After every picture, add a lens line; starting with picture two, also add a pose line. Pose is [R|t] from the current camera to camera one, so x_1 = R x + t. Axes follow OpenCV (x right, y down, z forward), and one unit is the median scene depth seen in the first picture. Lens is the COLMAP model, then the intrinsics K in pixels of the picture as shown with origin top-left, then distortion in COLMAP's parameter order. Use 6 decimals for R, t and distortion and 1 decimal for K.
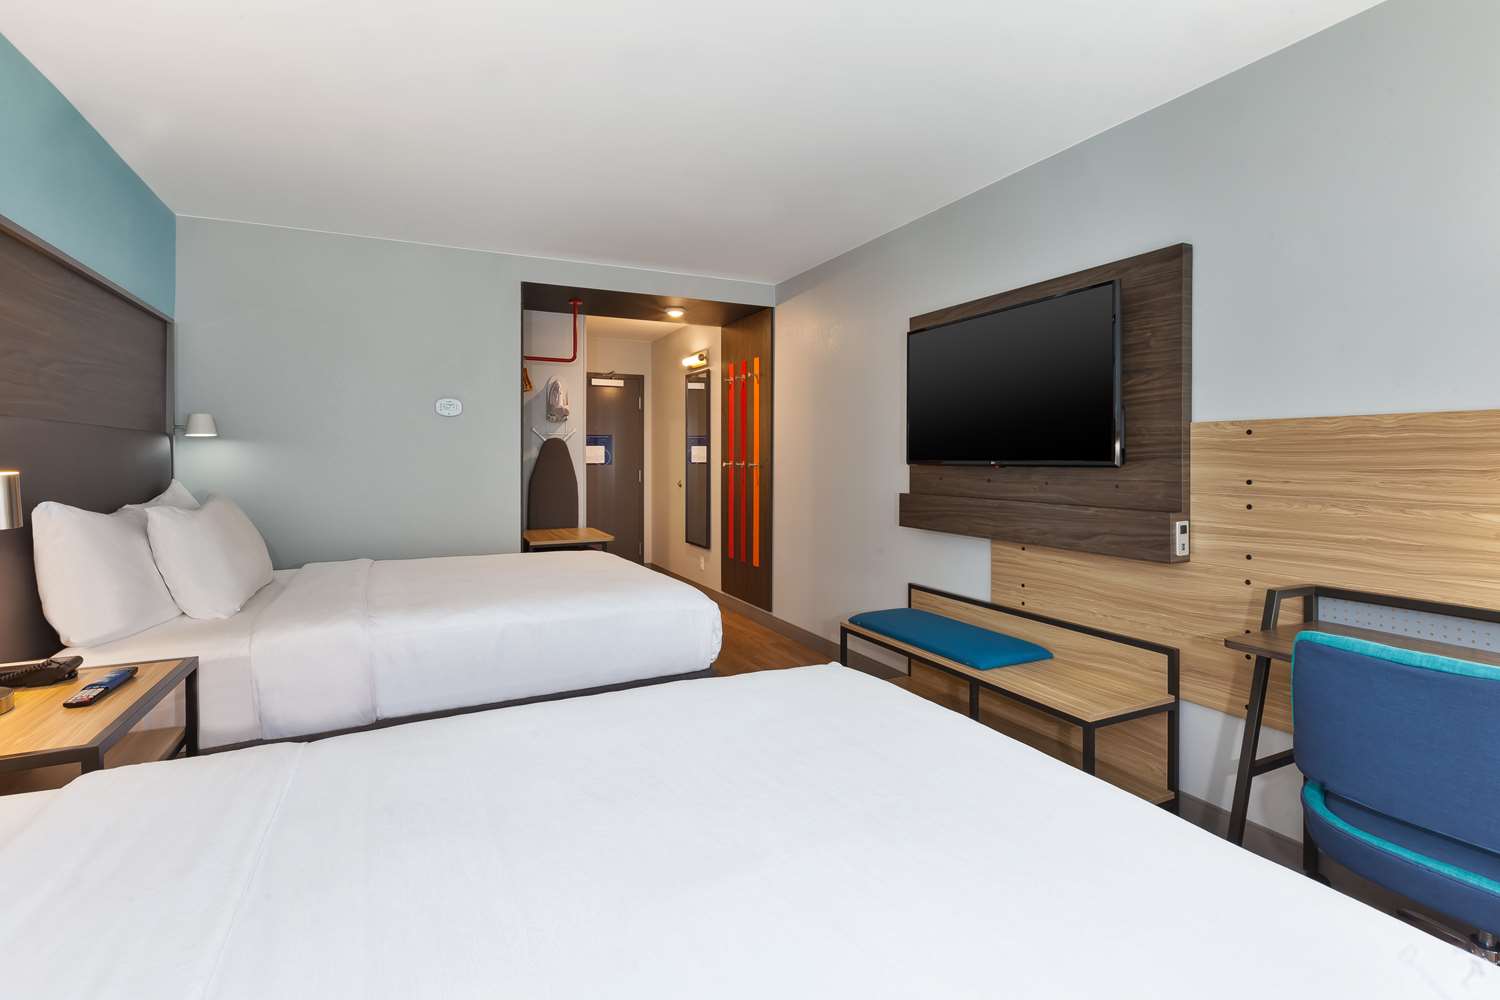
lens RADIAL K [[694.2, 0, 750.0], [0, 694.2, 449.3], [0, 0, 1]] dist [-0.000750, 0.000179]
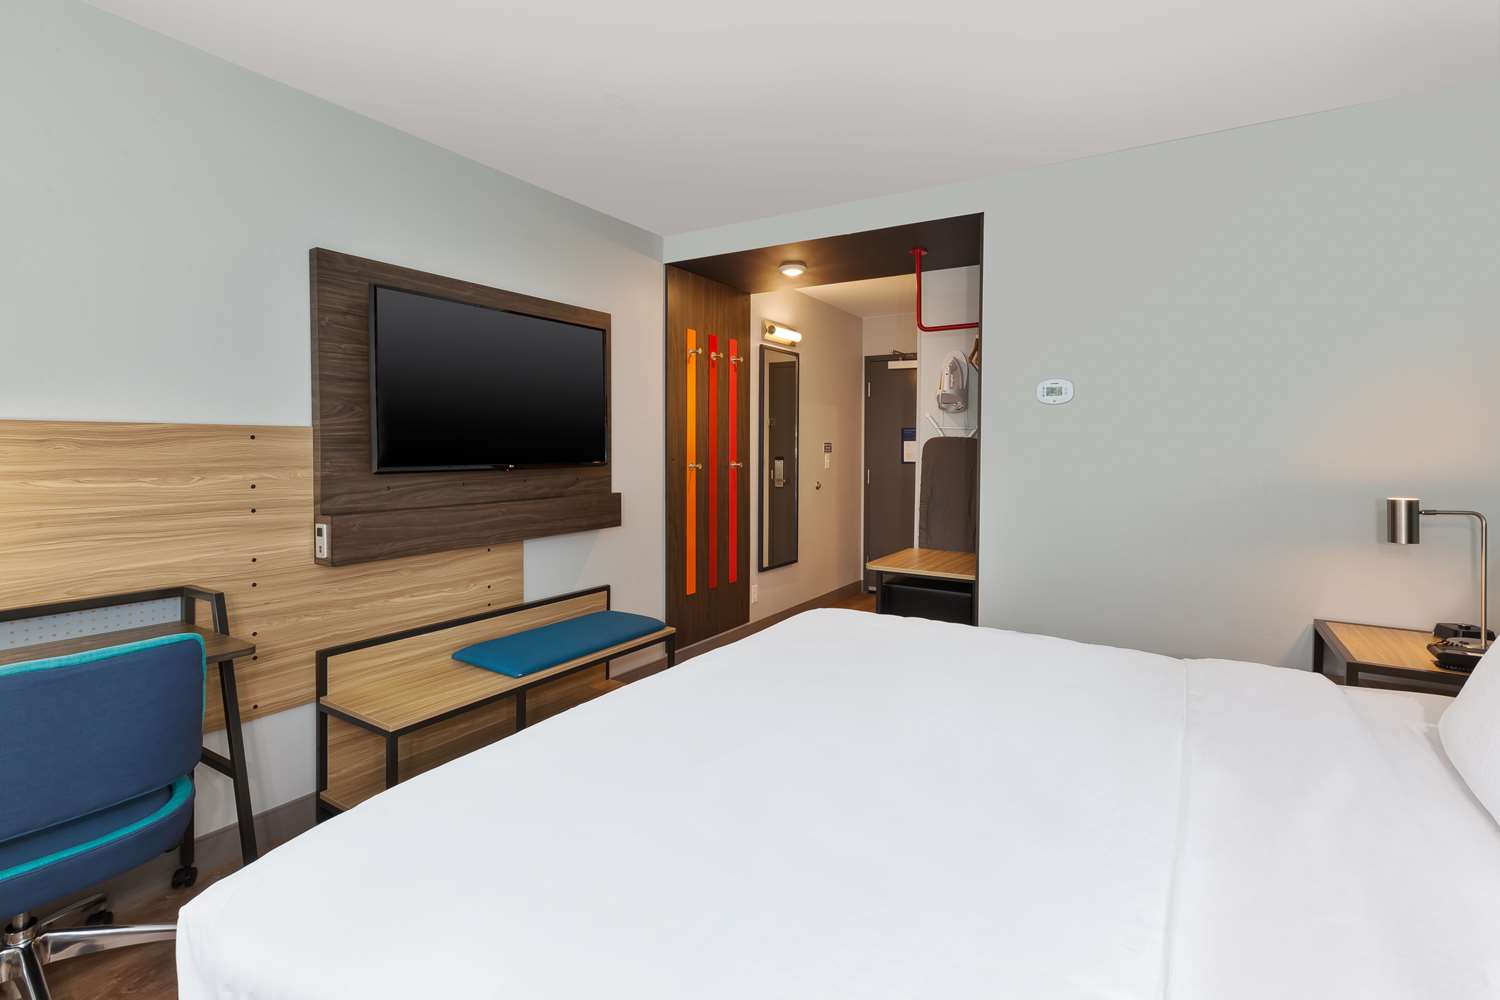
lens RADIAL K [[694.2, 0, 750.0], [0, 694.2, 449.3], [0, 0, 1]] dist [-0.000750, 0.000179]
pose [[-0.540405, 0.004637, 0.841392, -0.591013], [-0.014974, 0.999773, -0.015128, 0.004773], [-0.841272, -0.020775, -0.540213, 1.096056]]
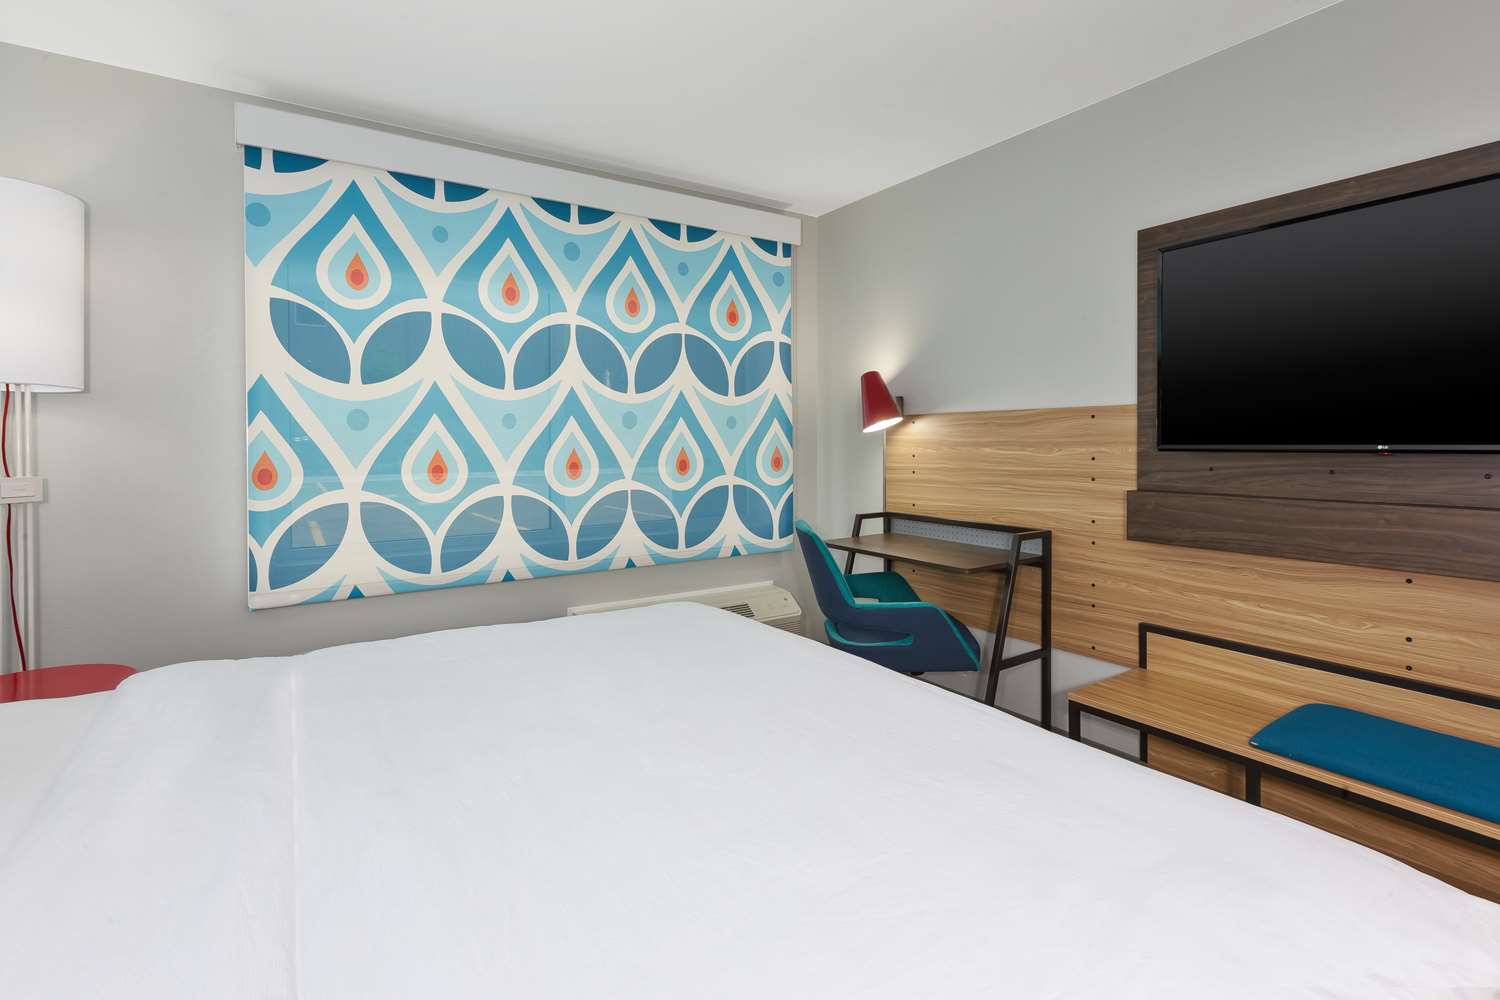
lens RADIAL K [[694.2, 0, 750.0], [0, 694.2, 449.3], [0, 0, 1]] dist [-0.000750, 0.000179]
pose [[0.985279, 0.001035, 0.170952, -0.281938], [-0.006744, 0.999439, 0.032819, 0.004205], [-0.170822, -0.033489, 0.984733, 0.436208]]
